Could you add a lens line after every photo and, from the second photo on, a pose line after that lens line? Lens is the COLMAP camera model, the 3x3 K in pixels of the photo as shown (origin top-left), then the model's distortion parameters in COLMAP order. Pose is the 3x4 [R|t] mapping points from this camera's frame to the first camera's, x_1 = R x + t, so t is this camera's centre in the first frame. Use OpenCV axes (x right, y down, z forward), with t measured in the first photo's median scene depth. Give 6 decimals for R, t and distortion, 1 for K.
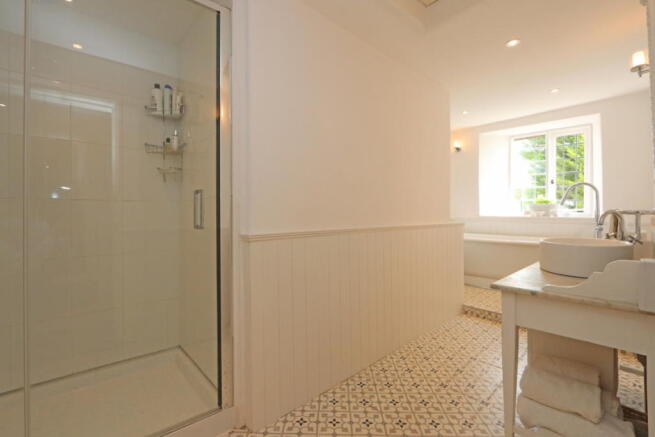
lens RADIAL K [[302.8, 0, 324.1], [0, 302.8, 214.9], [0, 0, 1]] dist [-0.012137, 0.000445]
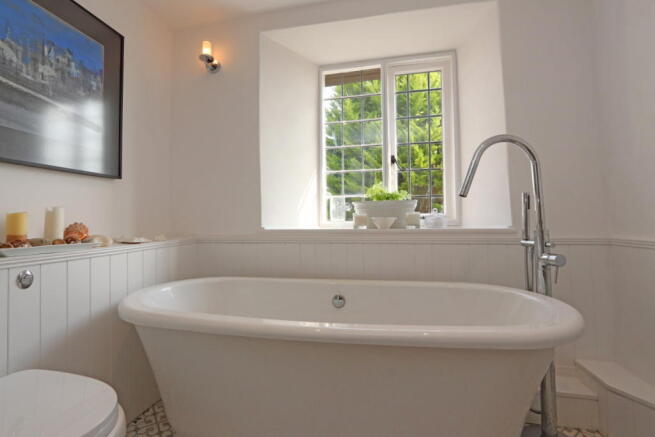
lens RADIAL K [[302.8, 0, 324.1], [0, 302.8, 214.9], [0, 0, 1]] dist [-0.012137, 0.000445]
pose [[0.809414, 0.001220, 0.587237, 0.361137], [0.022175, 0.999221, -0.032640, -0.001476], [-0.586819, 0.039441, 0.808757, 0.655772]]
